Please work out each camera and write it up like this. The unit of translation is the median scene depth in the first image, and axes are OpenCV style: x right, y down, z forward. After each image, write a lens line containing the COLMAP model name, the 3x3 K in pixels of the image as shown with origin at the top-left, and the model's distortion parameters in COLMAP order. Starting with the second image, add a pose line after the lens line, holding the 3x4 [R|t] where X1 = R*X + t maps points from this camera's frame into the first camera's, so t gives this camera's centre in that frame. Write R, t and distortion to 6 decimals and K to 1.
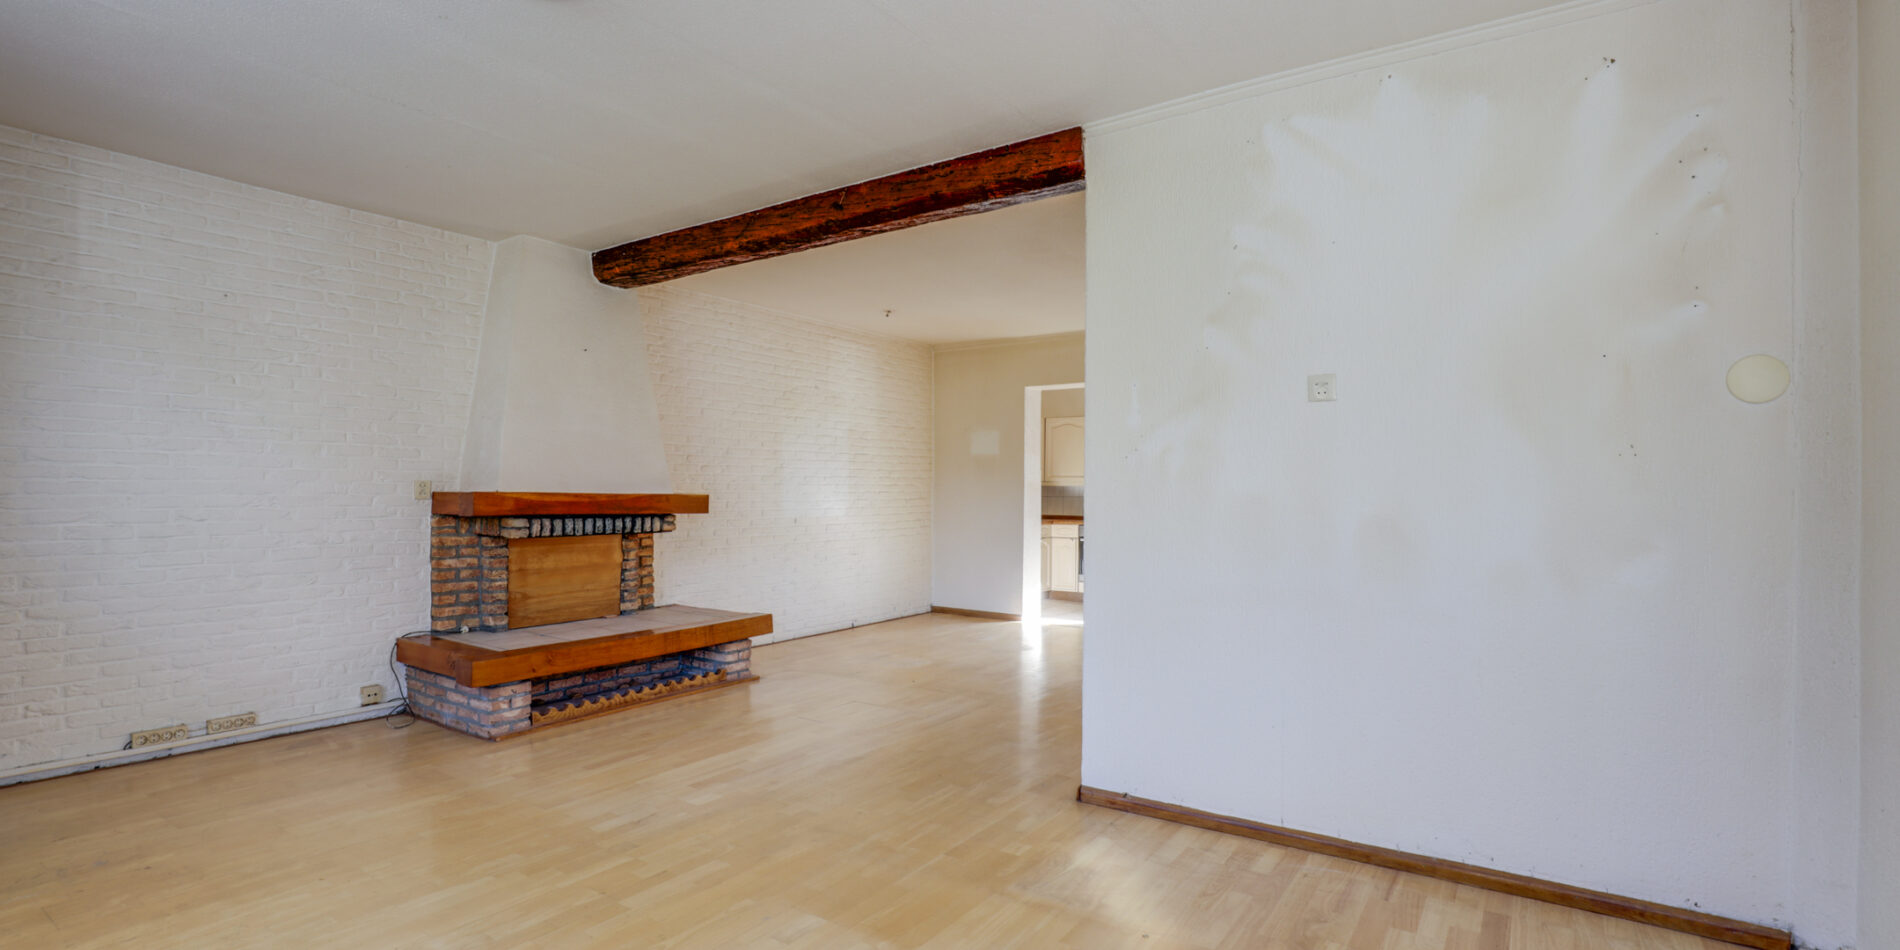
lens RADIAL K [[890.3, 0, 941.8], [0, 890.3, 480.2], [0, 0, 1]] dist [-0.025887, 0.000629]
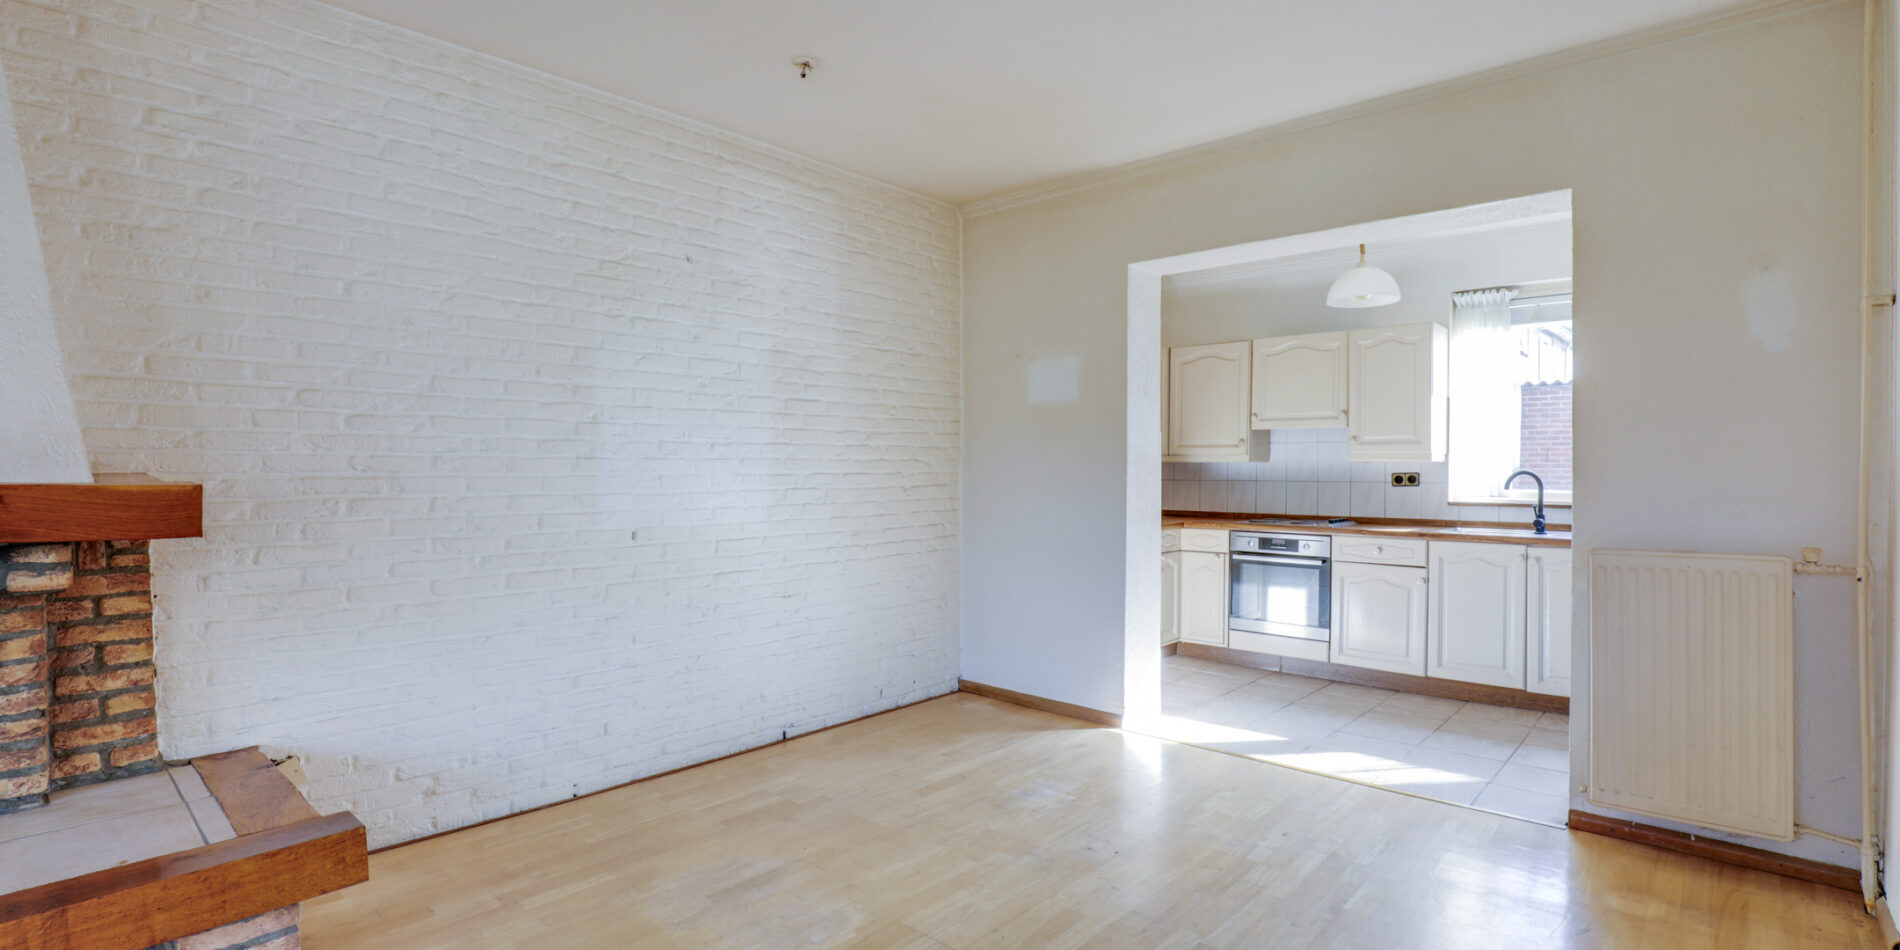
lens RADIAL K [[890.3, 0, 964.9], [0, 890.3, 469.9], [0, 0, 1]] dist [-0.025887, 0.000629]
pose [[0.993846, -0.003448, -0.110715, 0.056458], [0.004731, 0.999925, 0.011327, 0.005433], [0.110668, -0.011781, 0.993788, 0.481923]]
